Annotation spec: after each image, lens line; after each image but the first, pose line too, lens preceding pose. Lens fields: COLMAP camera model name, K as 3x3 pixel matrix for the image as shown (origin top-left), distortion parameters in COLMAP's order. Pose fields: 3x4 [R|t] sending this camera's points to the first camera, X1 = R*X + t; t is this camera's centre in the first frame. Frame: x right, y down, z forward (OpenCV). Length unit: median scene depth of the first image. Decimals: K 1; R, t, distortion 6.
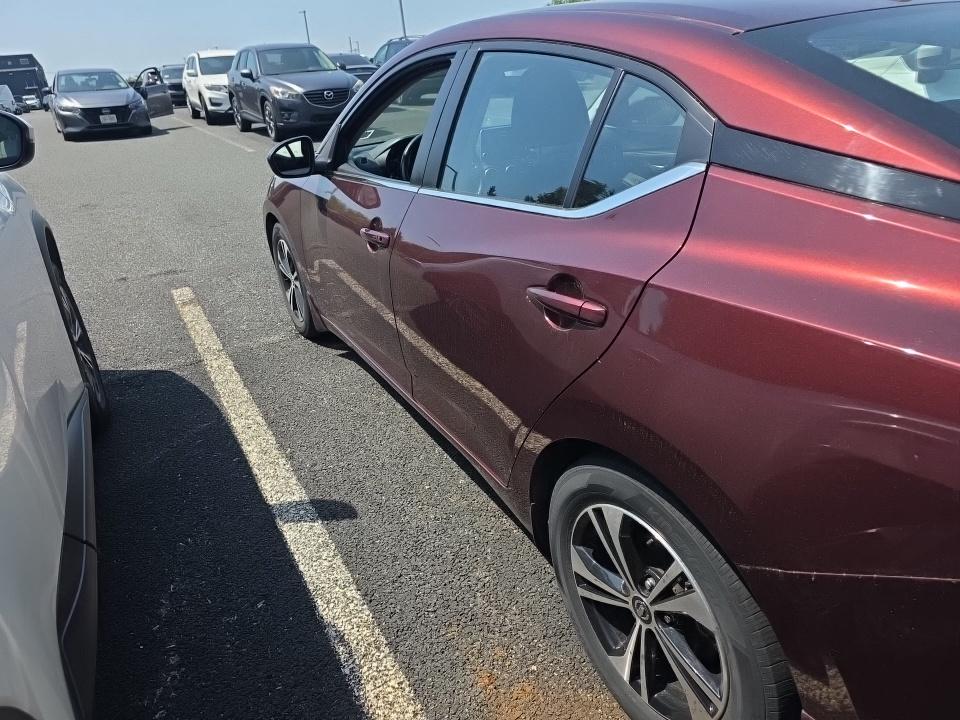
lens RADIAL K [[631.1, 0, 475.9], [0, 631.1, 373.2], [0, 0, 1]] dist [0.071071, -0.077805]
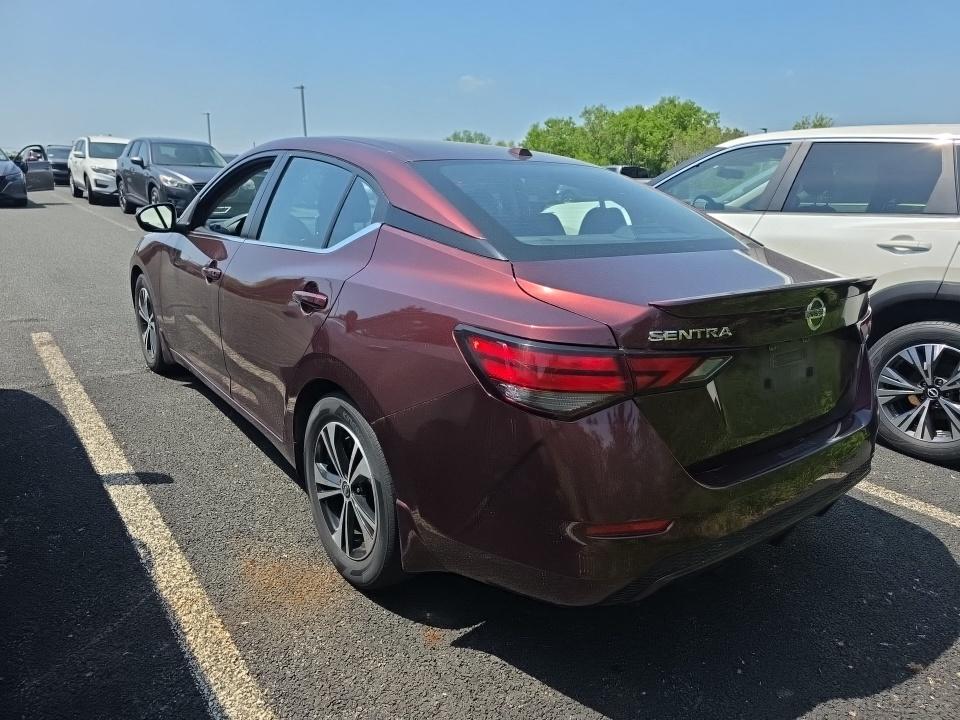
lens RADIAL K [[648.1, 0, 483.4], [0, 648.1, 367.3], [0, 0, 1]] dist [0.059626, -0.052883]
pose [[0.983285, 0.062766, 0.170915, 0.090237], [-0.030950, 0.982661, -0.182809, 0.107421], [-0.179426, 0.174463, 0.968178, -0.207474]]
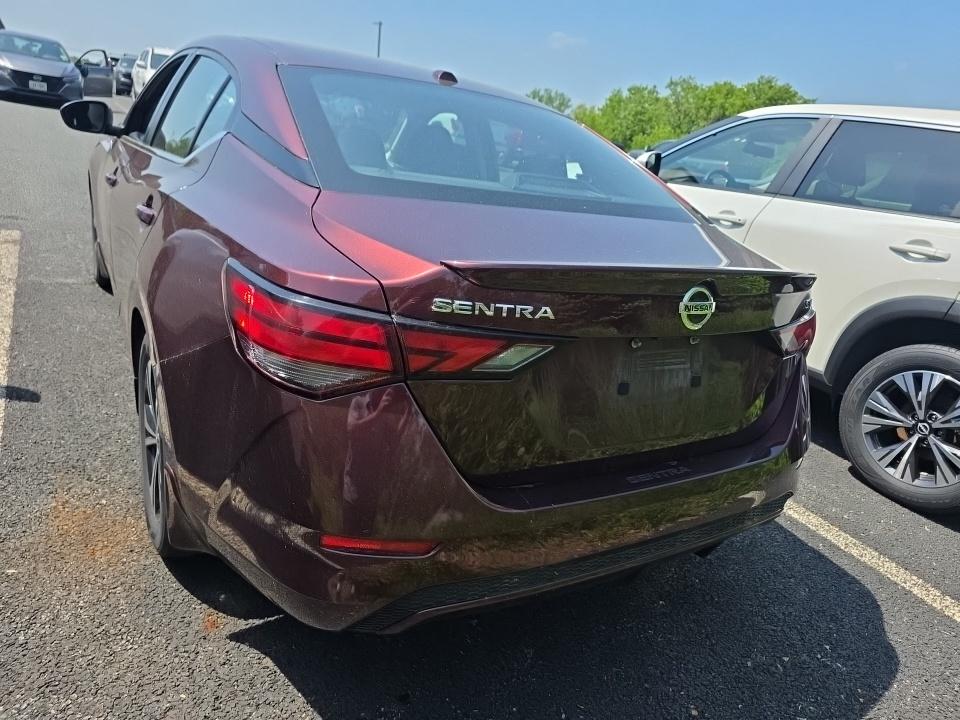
lens RADIAL K [[648.1, 0, 483.4], [0, 648.1, 367.3], [0, 0, 1]] dist [0.059626, -0.052883]
pose [[0.975428, 0.193560, 0.105237, 0.230396], [-0.180831, 0.976232, -0.119464, 0.078189], [-0.125859, 0.097499, 0.987245, -0.151283]]
